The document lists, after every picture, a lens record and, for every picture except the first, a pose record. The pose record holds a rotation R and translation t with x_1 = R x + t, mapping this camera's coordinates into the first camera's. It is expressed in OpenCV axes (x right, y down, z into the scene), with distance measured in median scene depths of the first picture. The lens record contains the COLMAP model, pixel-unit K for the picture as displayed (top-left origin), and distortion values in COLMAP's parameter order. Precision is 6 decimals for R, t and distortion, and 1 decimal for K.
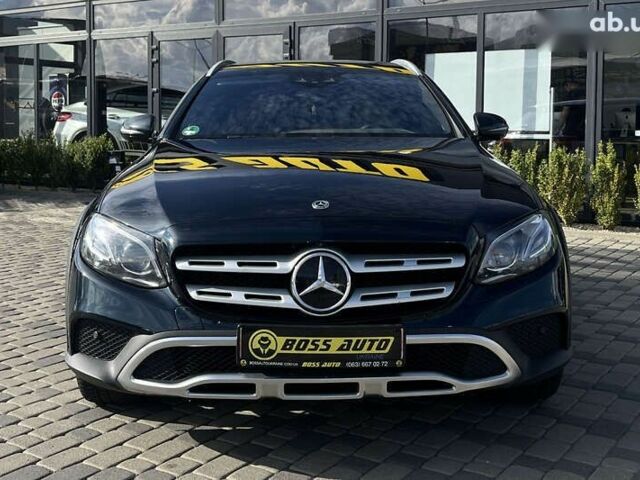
lens RADIAL K [[855.2, 0, 318.6], [0, 855.2, 235.8], [0, 0, 1]] dist [0.060383, 0.000000]
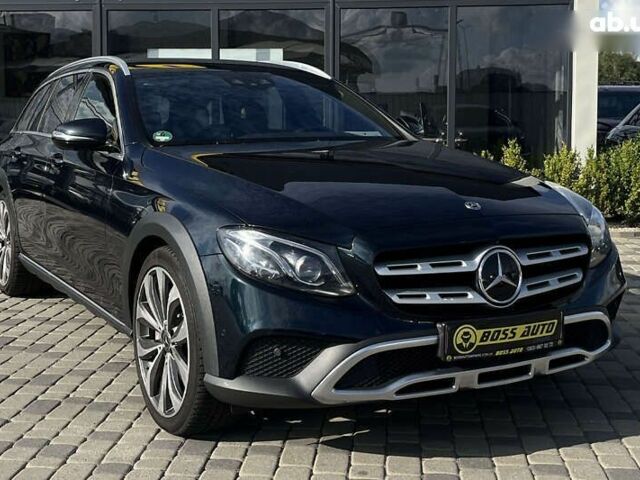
lens RADIAL K [[939.7, 0, 321.2], [0, 939.7, 239.2], [0, 0, 1]] dist [0.046882, 0.000000]
pose [[0.876487, -0.062180, 0.477394, -0.764824], [0.063909, 0.997876, 0.012636, -0.022842], [-0.477165, 0.019434, 0.878599, 0.056055]]
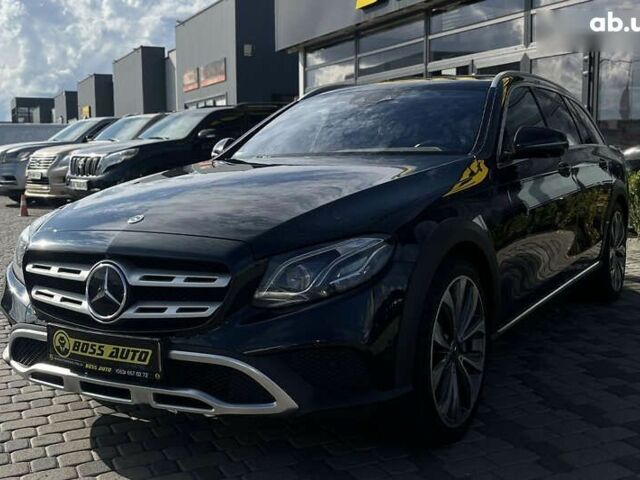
lens RADIAL K [[779.7, 0, 326.8], [0, 779.7, 282.7], [0, 0, 1]] dist [0.052305, 0.000000]
pose [[0.856901, 0.070651, -0.510616, 0.733001], [-0.050620, 0.997308, 0.053044, -0.022005], [0.512990, -0.019606, 0.858171, 0.306423]]
